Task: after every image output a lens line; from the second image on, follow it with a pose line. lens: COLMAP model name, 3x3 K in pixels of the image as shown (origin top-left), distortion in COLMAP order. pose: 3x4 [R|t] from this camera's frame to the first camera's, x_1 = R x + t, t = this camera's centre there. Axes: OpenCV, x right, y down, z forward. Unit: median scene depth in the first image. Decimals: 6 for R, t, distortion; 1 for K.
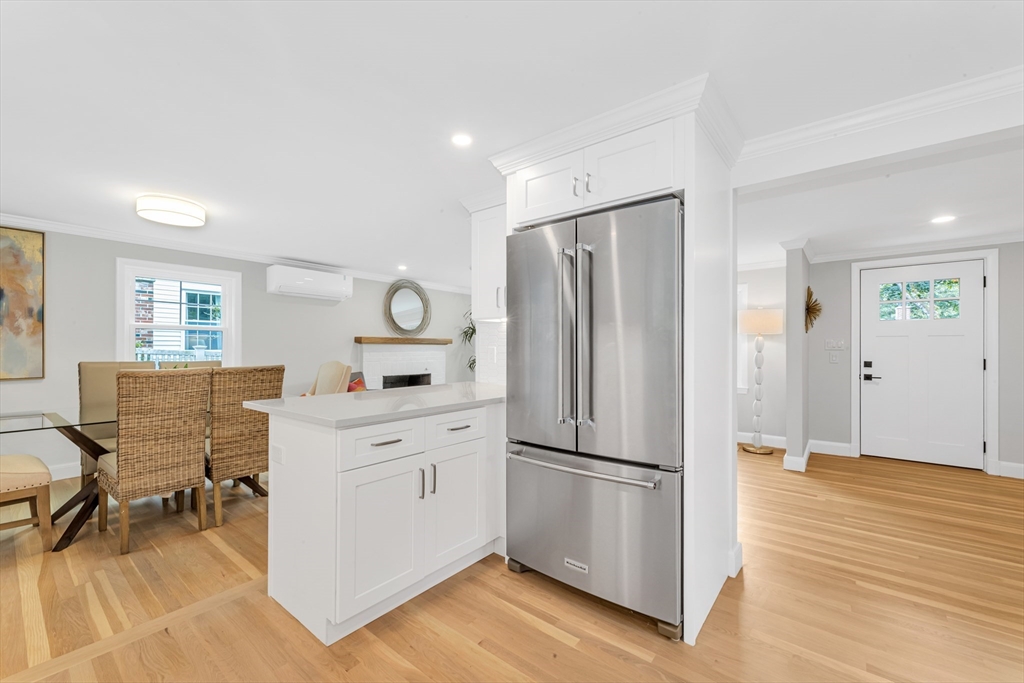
lens RADIAL K [[411.5, 0, 512.0], [0, 411.5, 341.5], [0, 0, 1]] dist [0.002261, 0.000419]
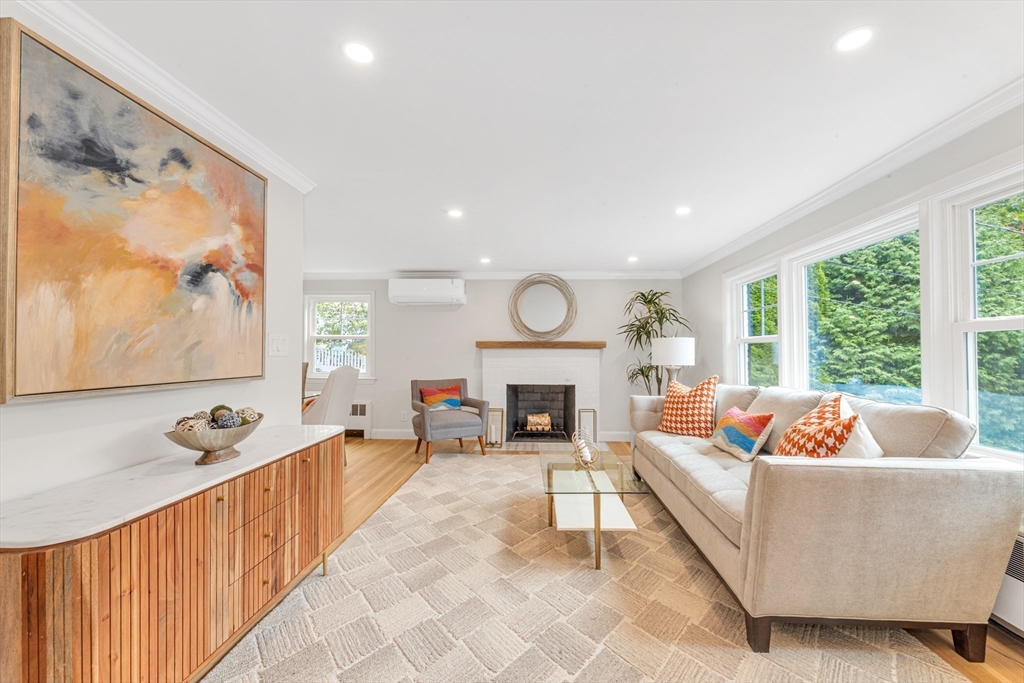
lens RADIAL K [[408.2, 0, 528.6], [0, 408.2, 346.1], [0, 0, 1]] dist [-0.000321, -0.000152]
pose [[0.594602, -0.013818, -0.803901, 0.450085], [0.010106, 0.999902, -0.009712, 0.010248], [0.803957, -0.002350, 0.594683, 0.527899]]
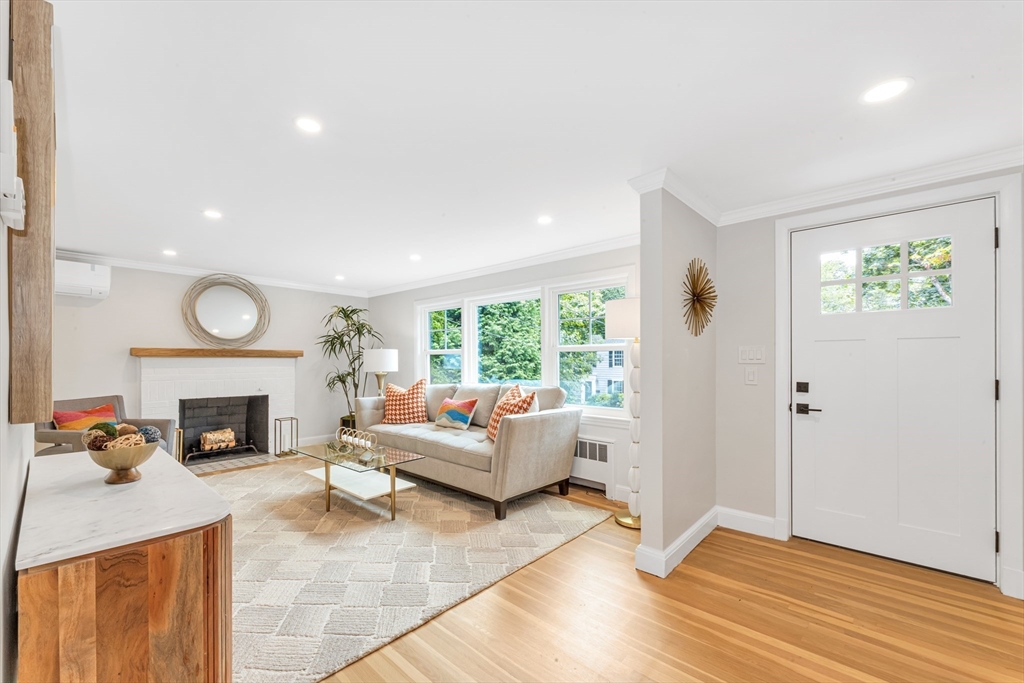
lens RADIAL K [[417.4, 0, 514.0], [0, 417.4, 355.3], [0, 0, 1]] dist [-0.000725, -0.000221]
pose [[0.998211, -0.003805, -0.059672, 0.364481], [0.003830, 0.999993, 0.000288, 0.005081], [0.059671, -0.000516, 0.998218, 0.278609]]
